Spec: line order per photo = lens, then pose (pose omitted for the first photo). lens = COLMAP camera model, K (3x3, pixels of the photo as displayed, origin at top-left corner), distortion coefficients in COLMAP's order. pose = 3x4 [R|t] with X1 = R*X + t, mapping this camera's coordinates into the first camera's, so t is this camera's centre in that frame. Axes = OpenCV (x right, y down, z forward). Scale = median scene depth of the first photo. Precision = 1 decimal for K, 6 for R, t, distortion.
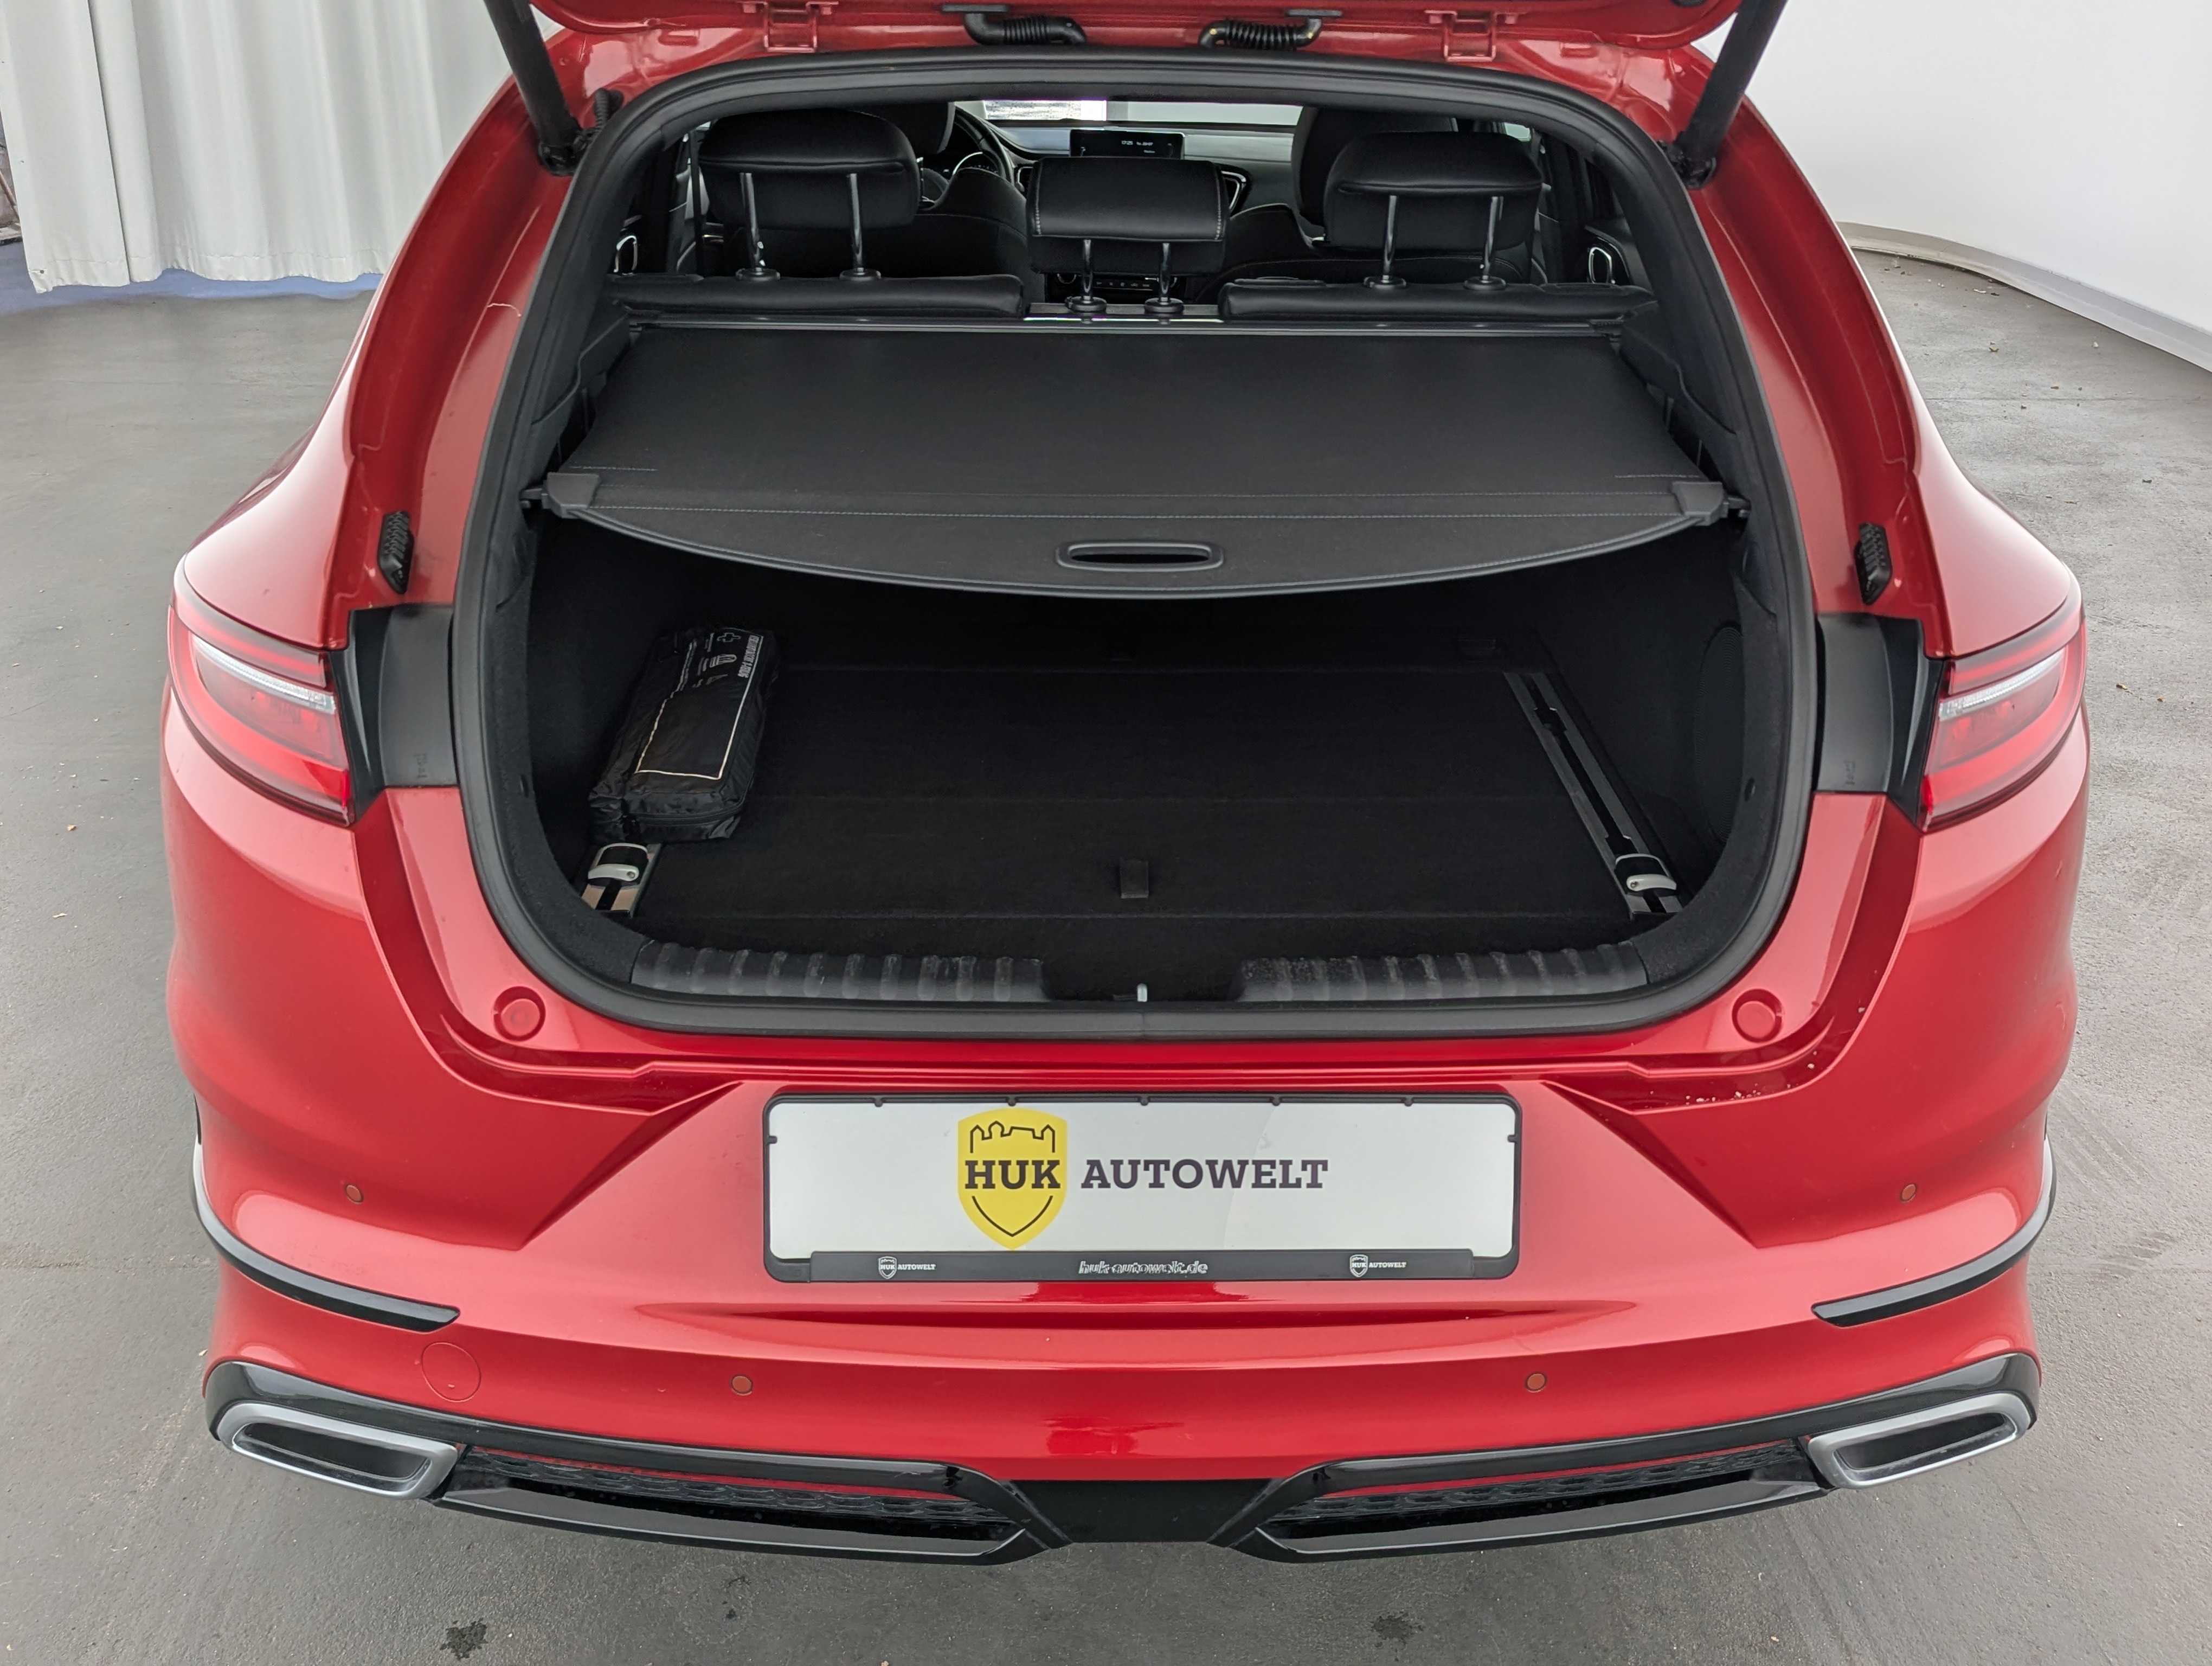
lens RADIAL K [[2090.9, 0, 1128.1], [0, 2090.9, 820.4], [0, 0, 1]] dist [0.057451, -0.020720]
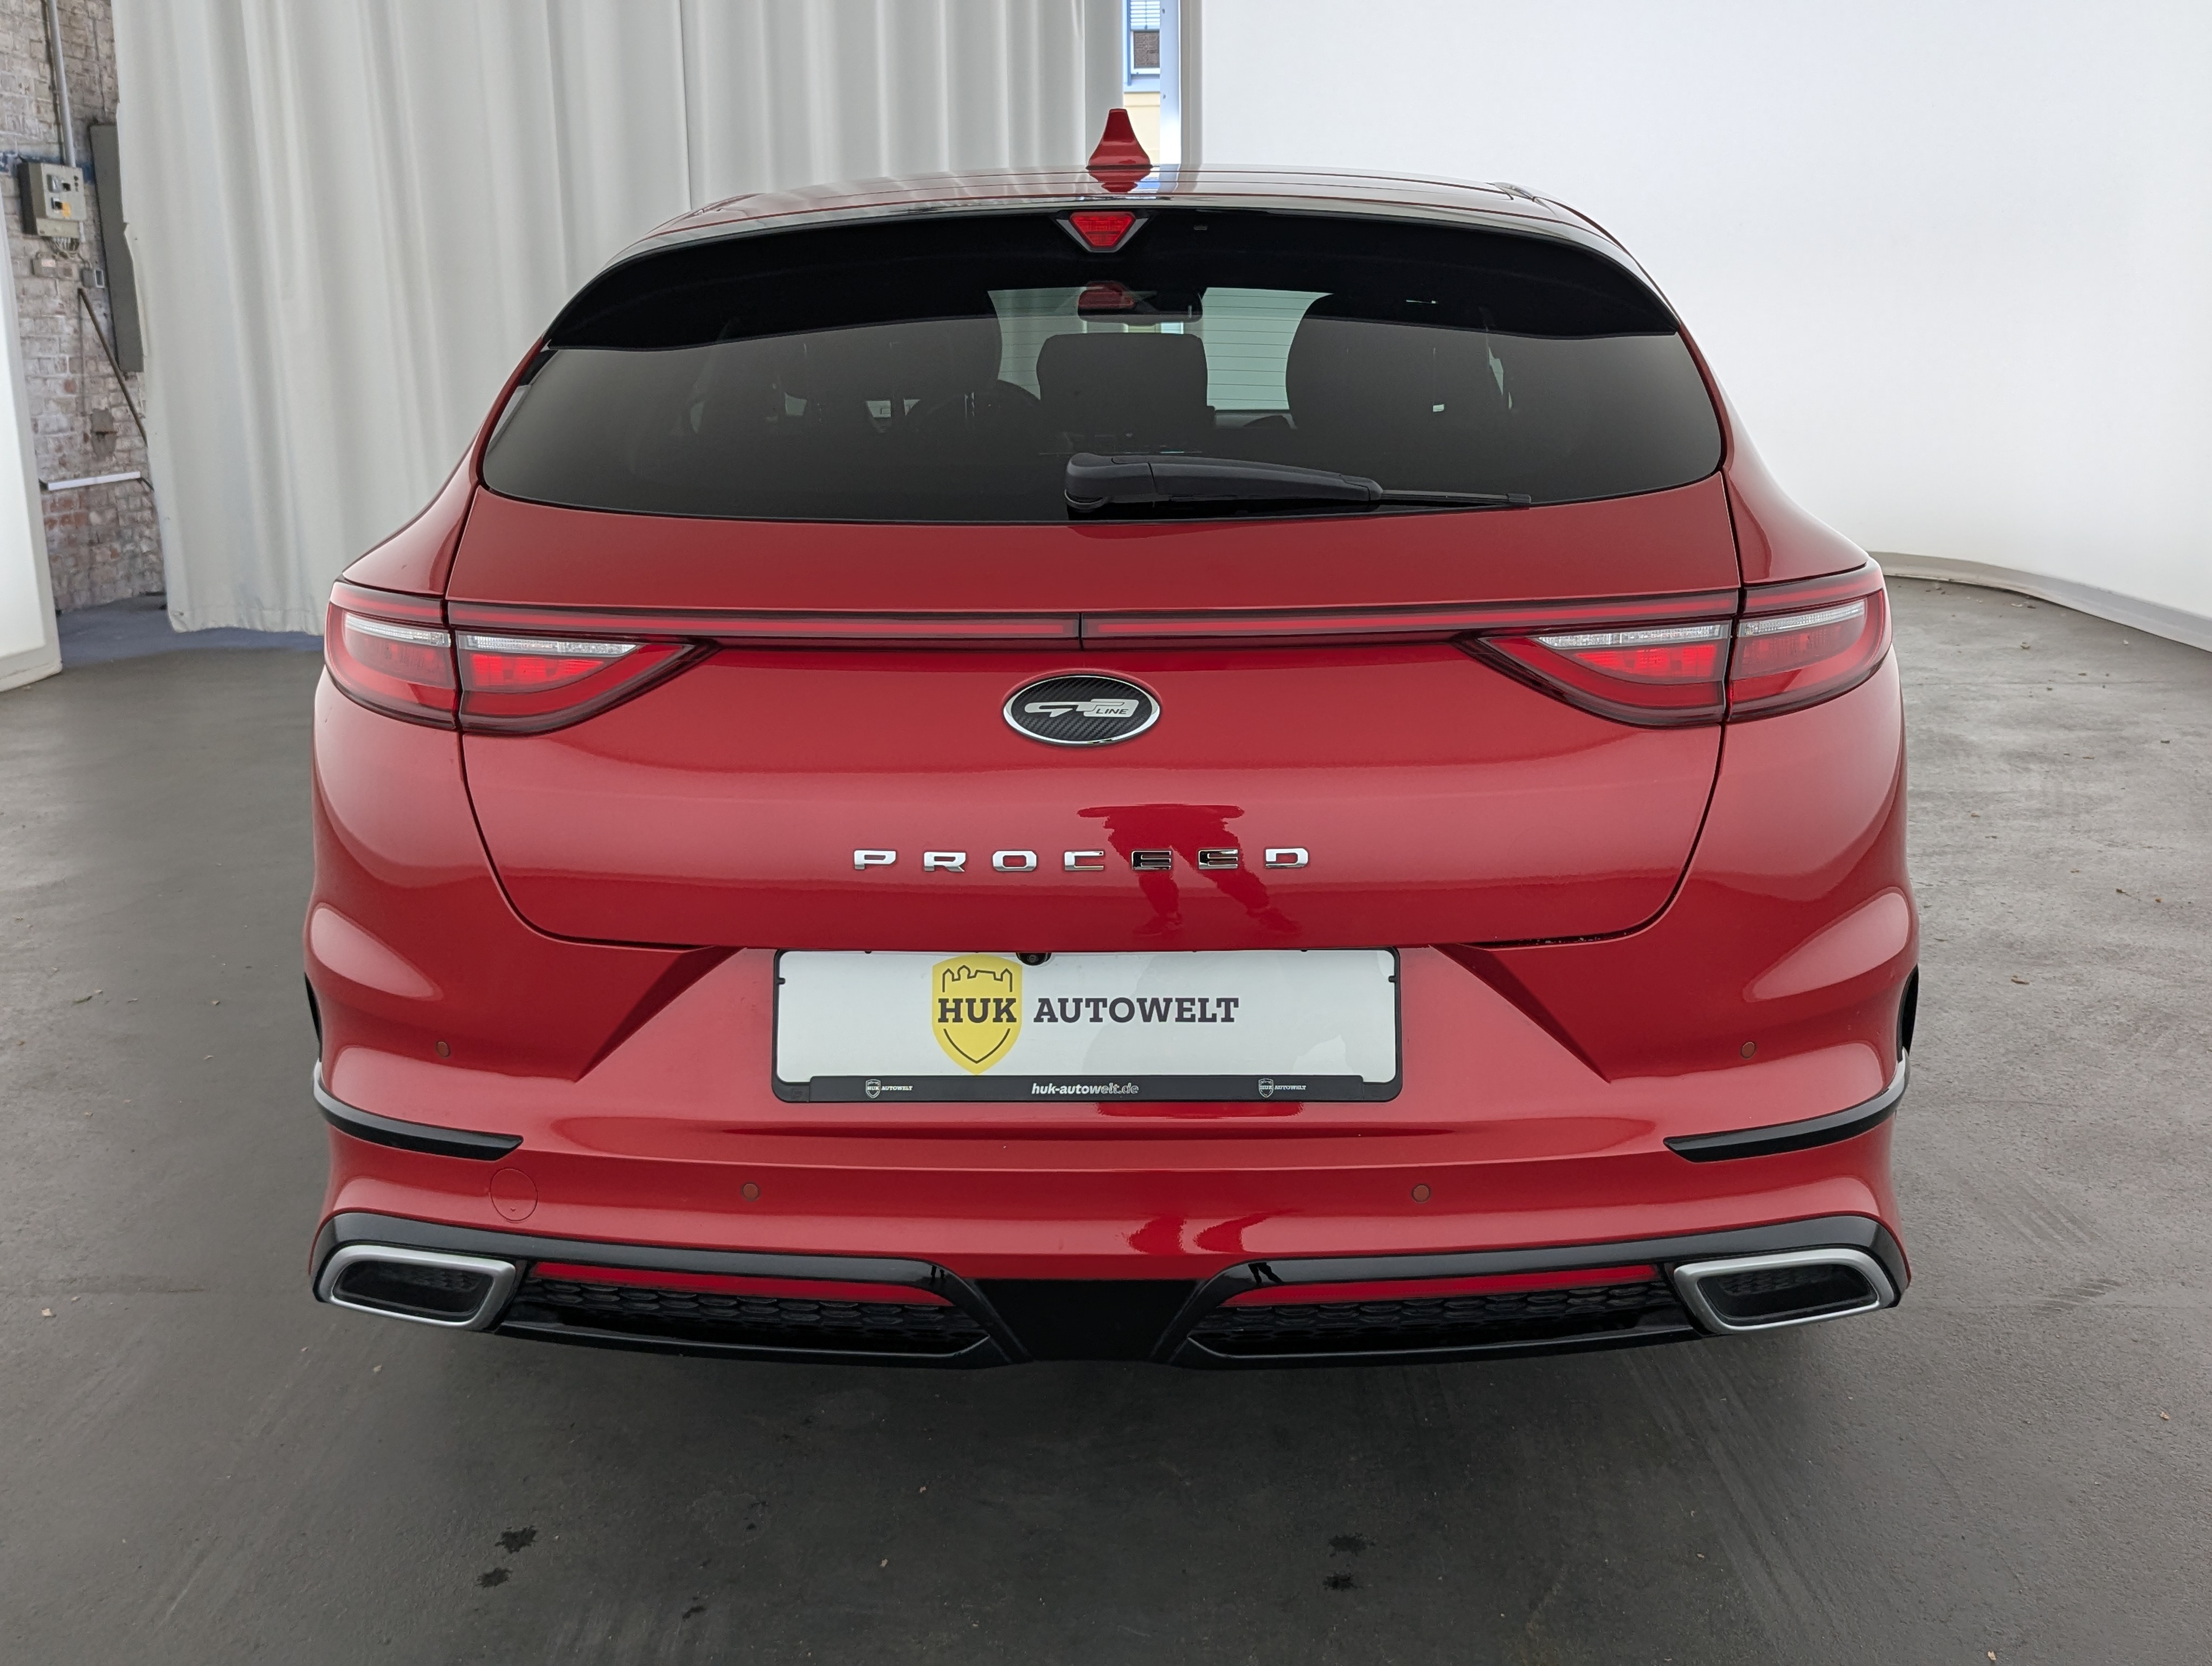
lens RADIAL K [[2049.7, 0, 1095.1], [0, 2049.7, 799.3], [0, 0, 1]] dist [0.099350, -0.112538]
pose [[0.997969, -0.010318, -0.062868, 0.088377], [-0.001322, 0.983232, -0.182353, 0.264385], [0.063695, 0.182066, 0.981221, -0.180508]]
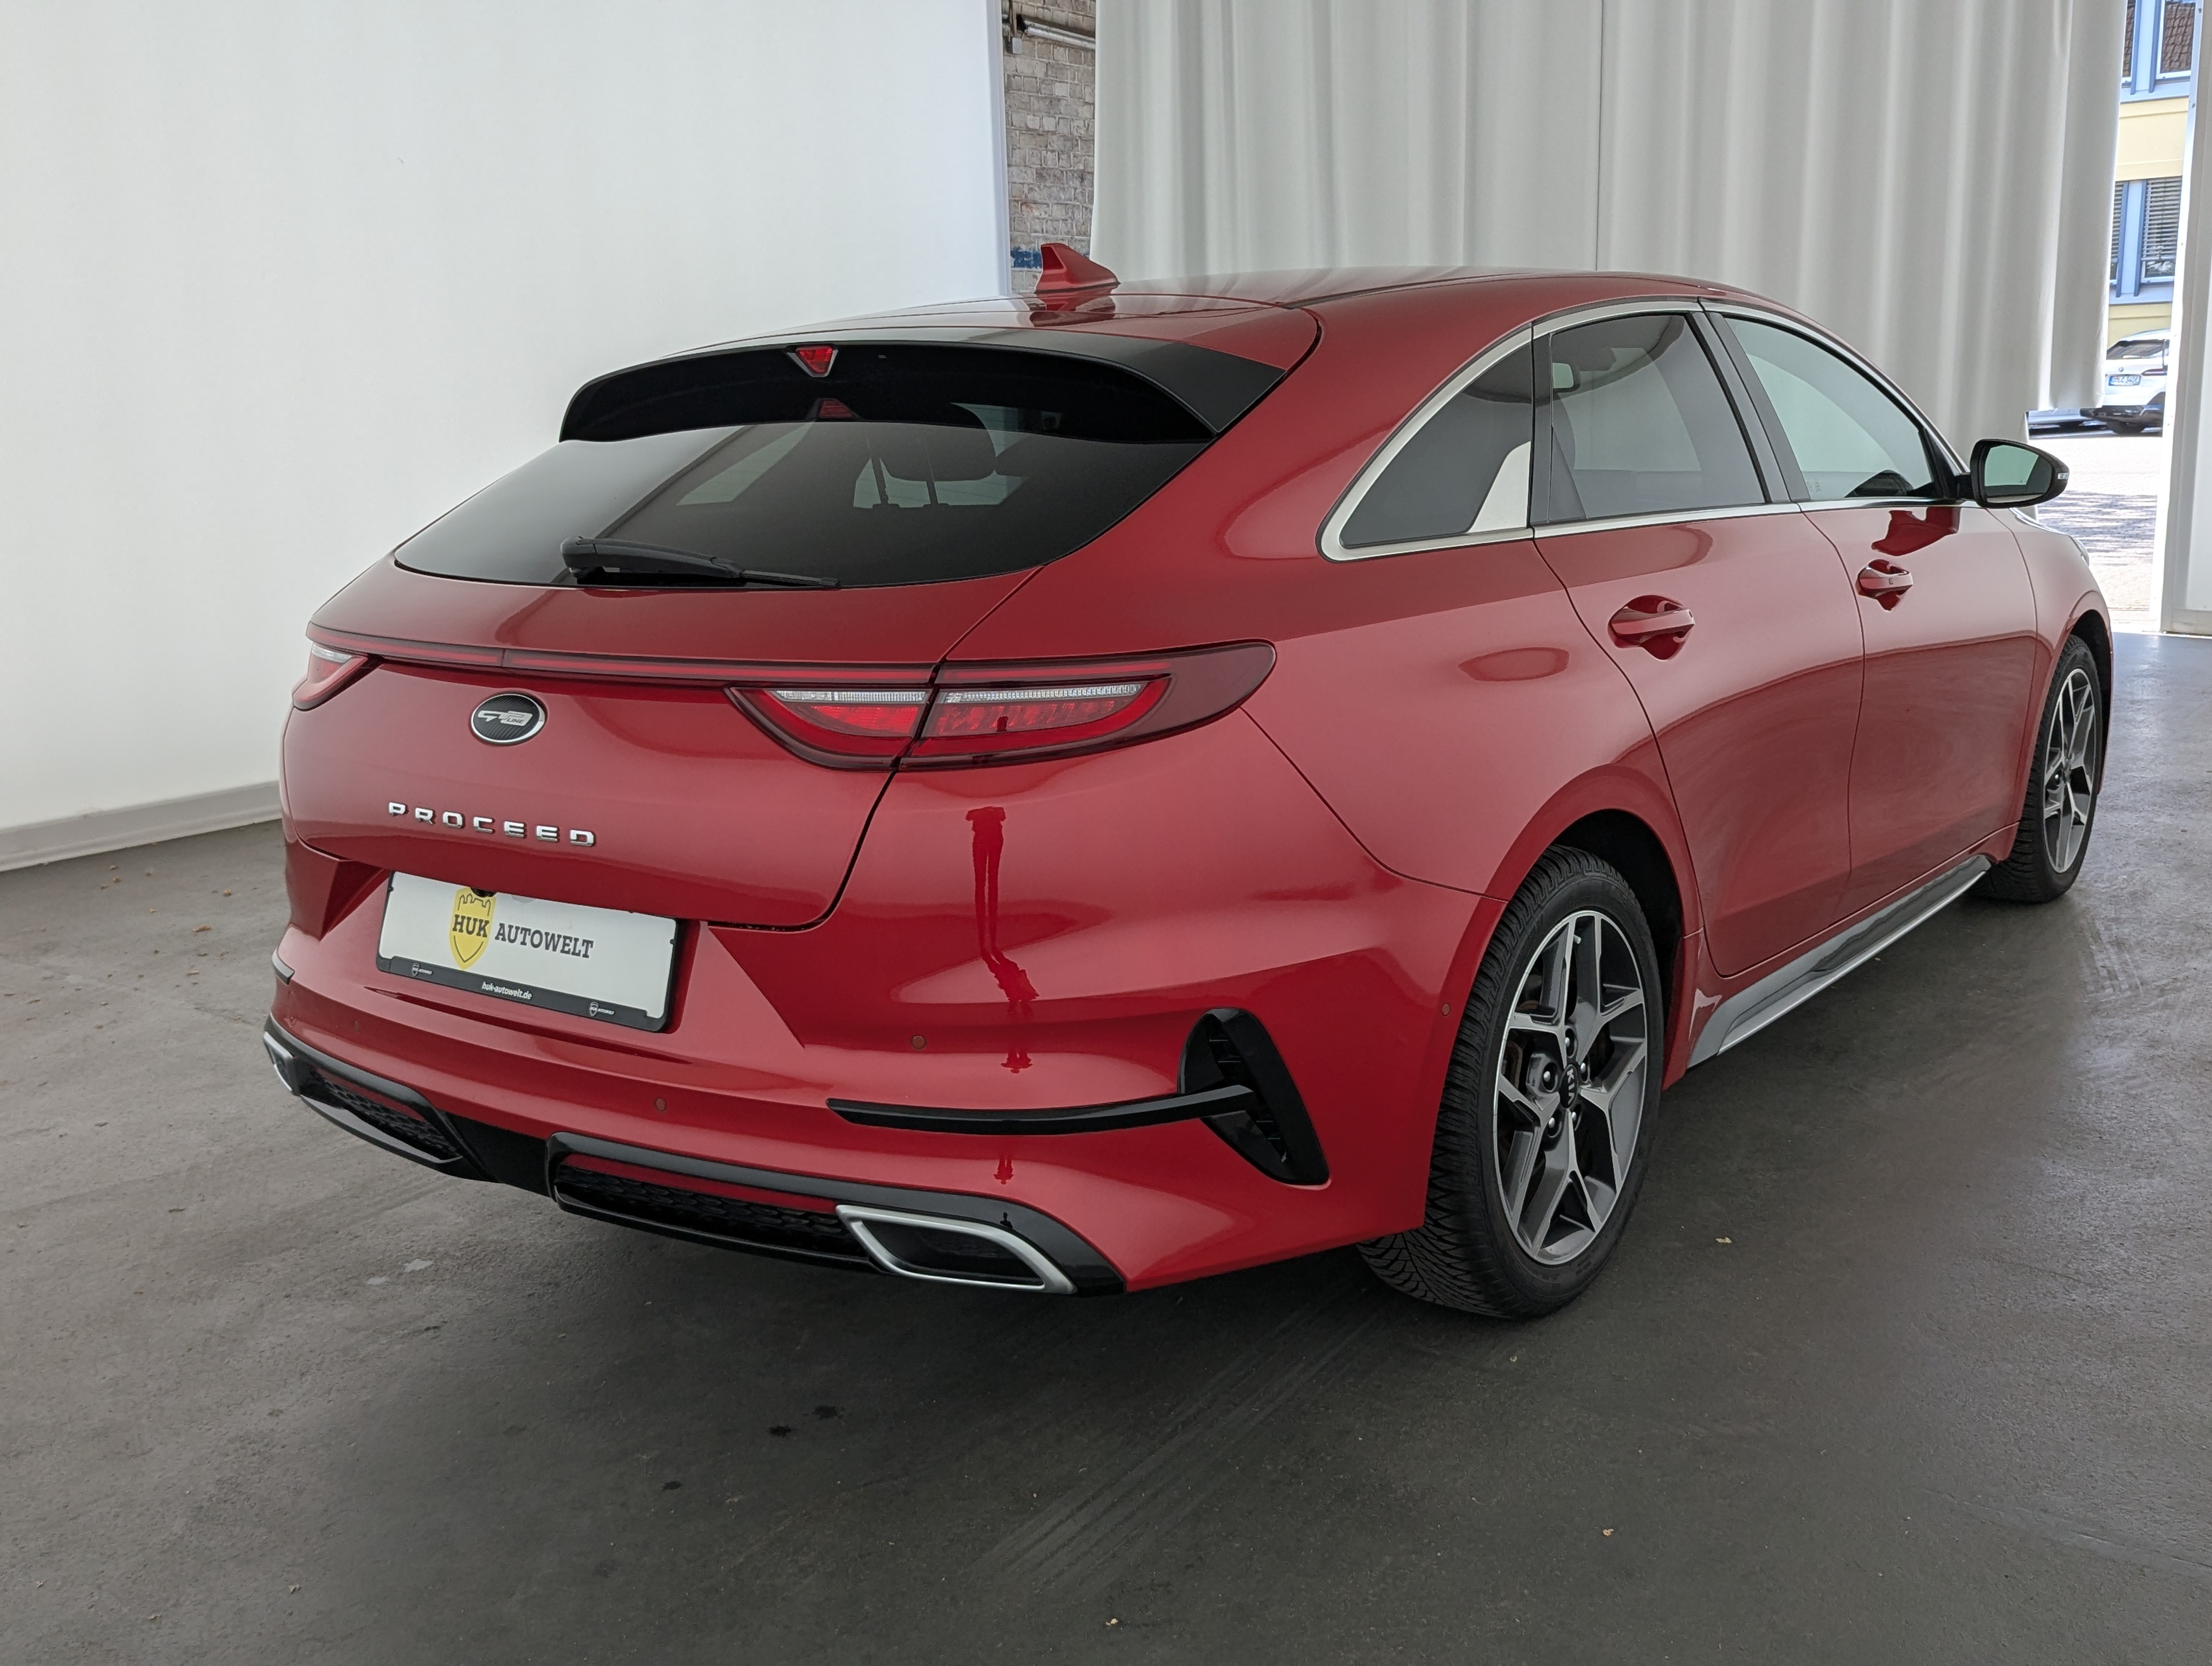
lens RADIAL K [[2090.9, 0, 1128.1], [0, 2090.9, 820.4], [0, 0, 1]] dist [0.057451, -0.020720]
pose [[0.791904, 0.088881, -0.604142, 1.394748], [-0.206101, 0.970199, -0.127420, 0.192915], [0.574813, 0.225419, 0.786623, -0.060737]]
